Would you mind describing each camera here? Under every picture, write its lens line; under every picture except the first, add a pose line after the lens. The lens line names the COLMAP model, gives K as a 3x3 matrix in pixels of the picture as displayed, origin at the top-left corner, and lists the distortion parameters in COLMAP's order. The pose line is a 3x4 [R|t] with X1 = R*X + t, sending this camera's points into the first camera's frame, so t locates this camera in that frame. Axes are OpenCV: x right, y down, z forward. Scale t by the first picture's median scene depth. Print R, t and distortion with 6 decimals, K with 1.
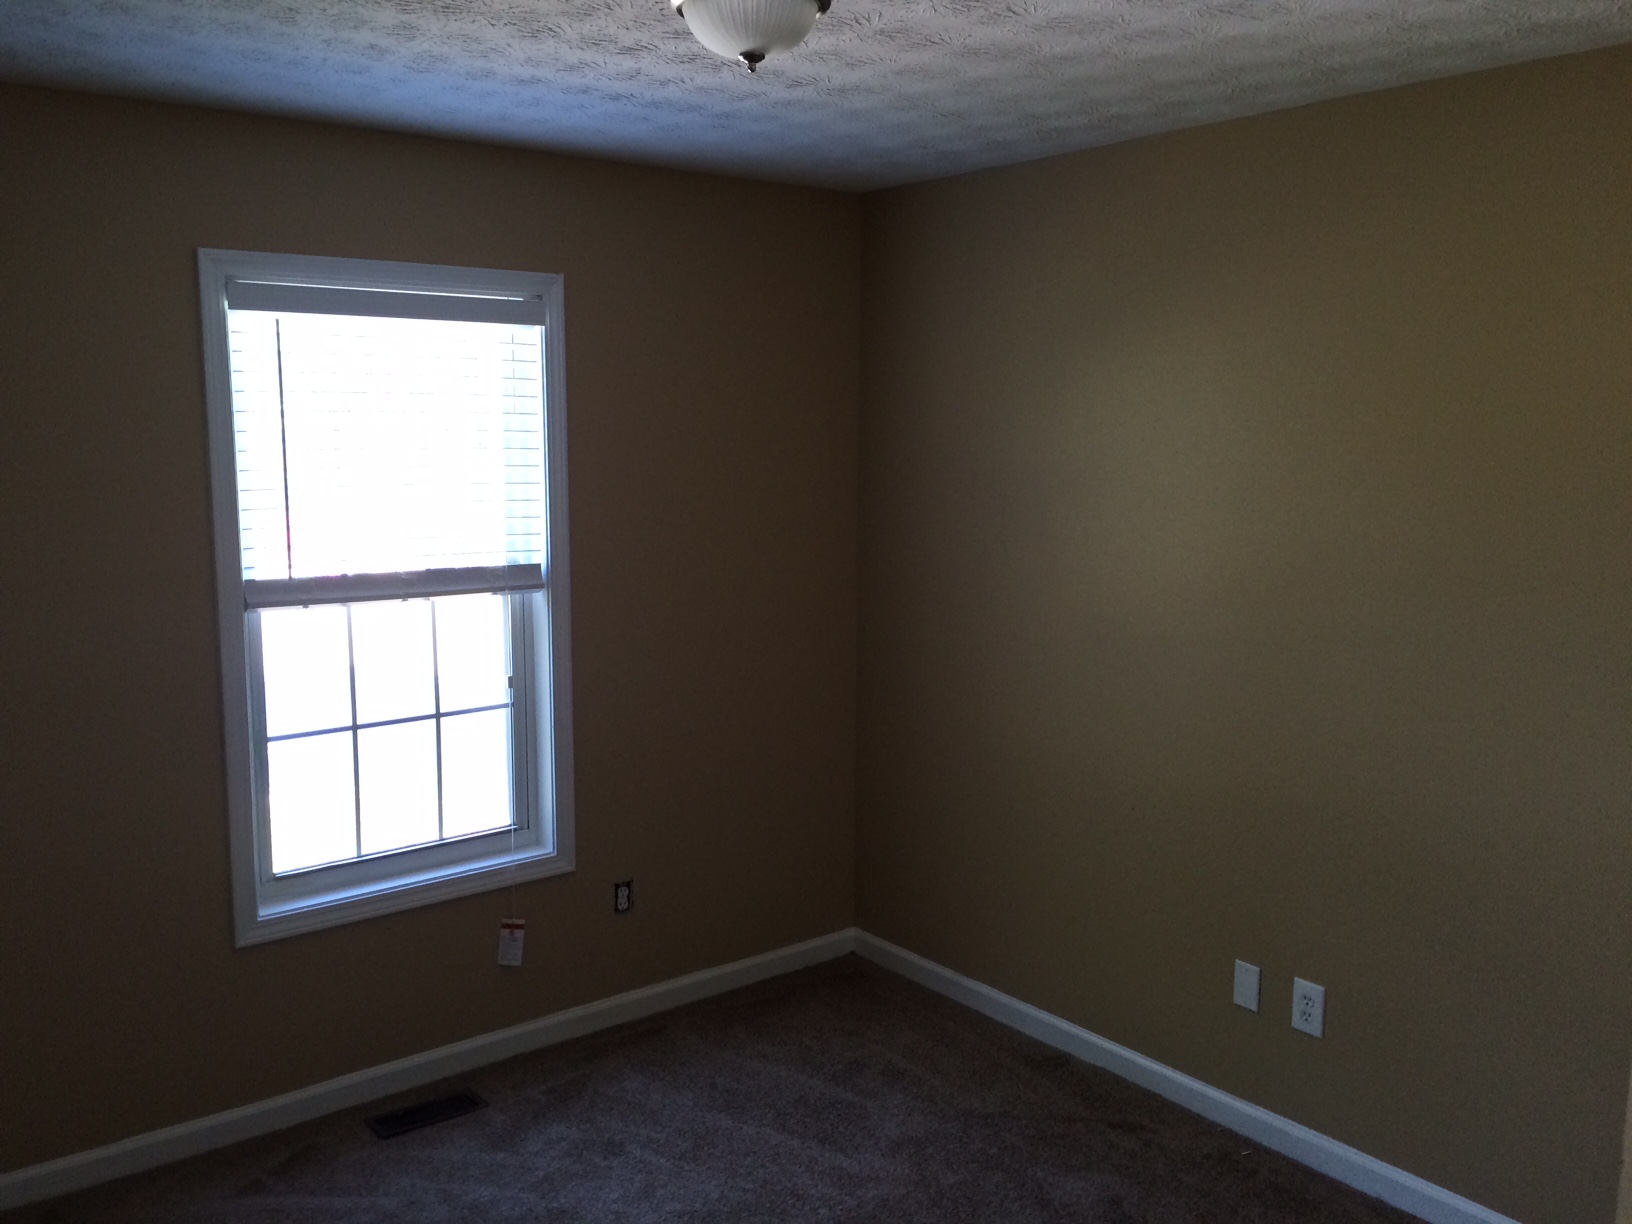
lens RADIAL K [[1378.7, 0, 816.0], [0, 1378.7, 612.0], [0, 0, 1]] dist [-0.005313, -0.007247]
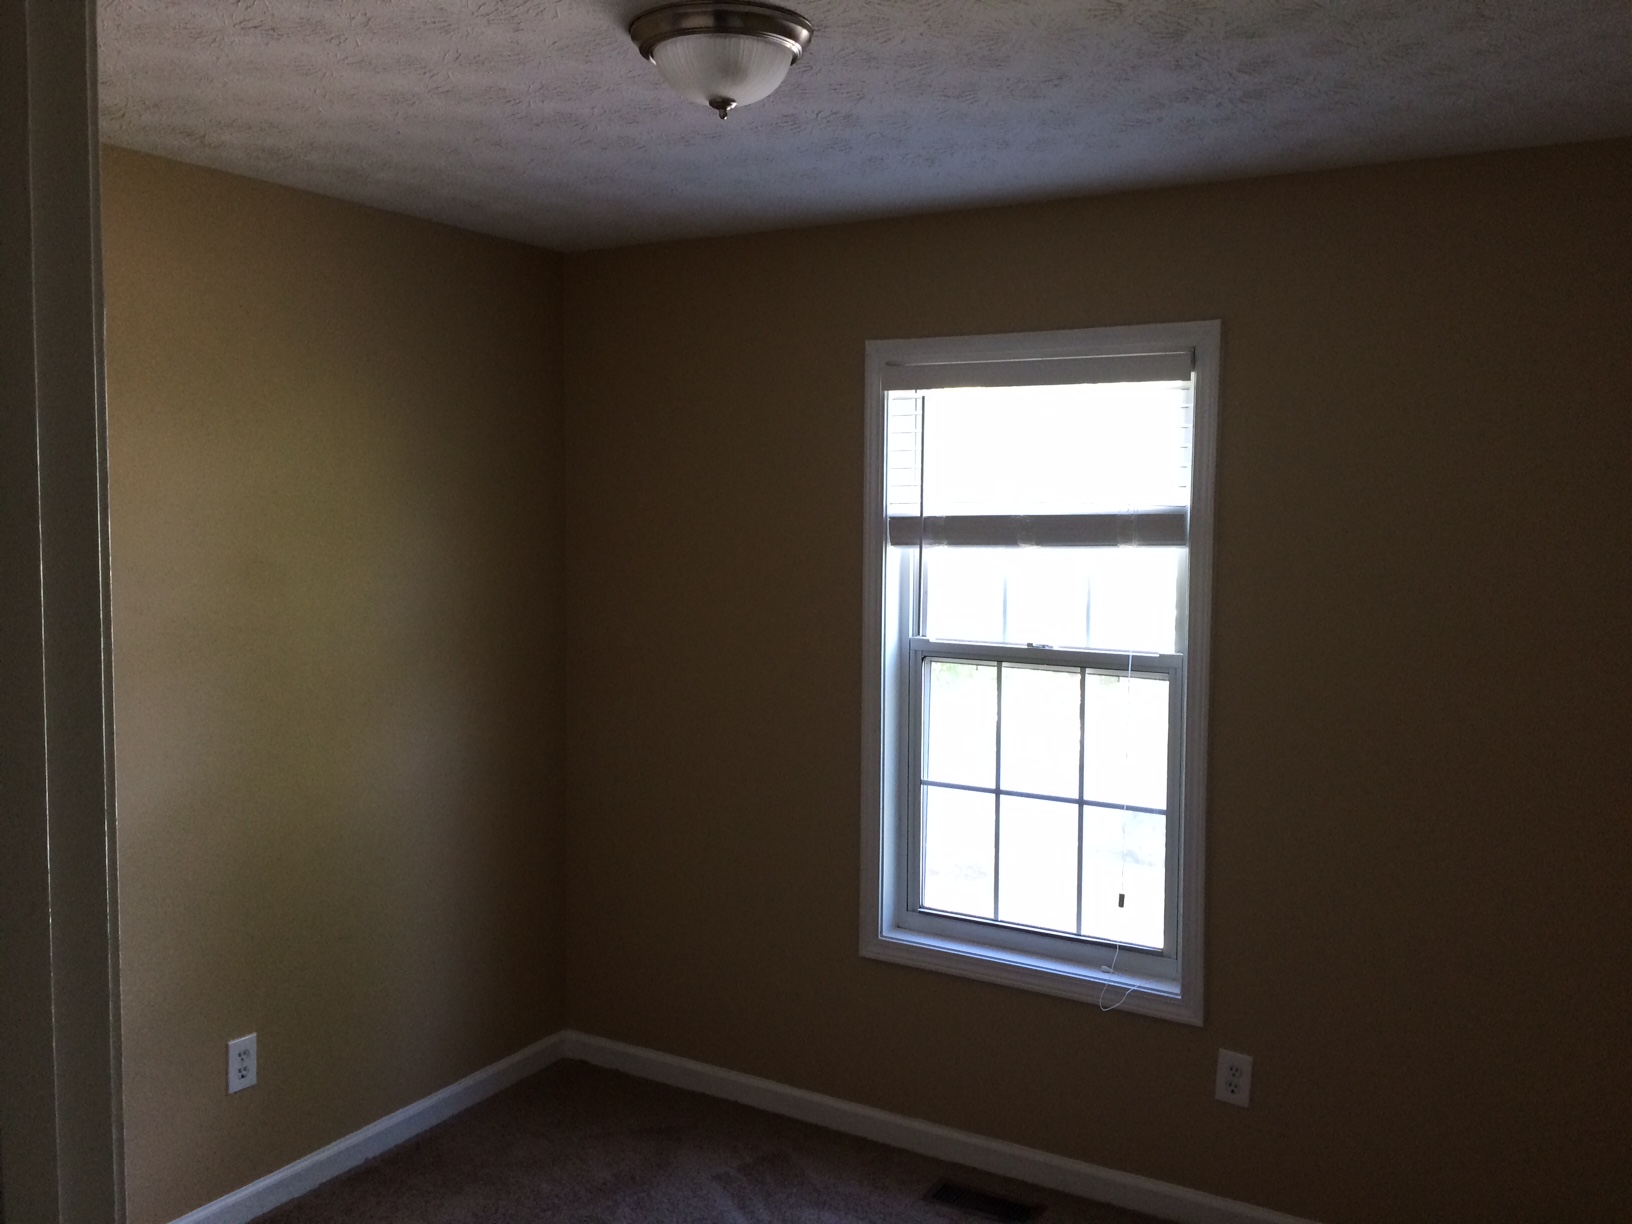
lens RADIAL K [[1401.8, 0, 816.0], [0, 1401.8, 612.0], [0, 0, 1]] dist [0.071080, 0.000901]
pose [[0.352058, 0.077354, -0.932776, 0.575876], [-0.140362, 0.989673, 0.029095, -0.057711], [0.925394, 0.120683, 0.359280, 0.489645]]
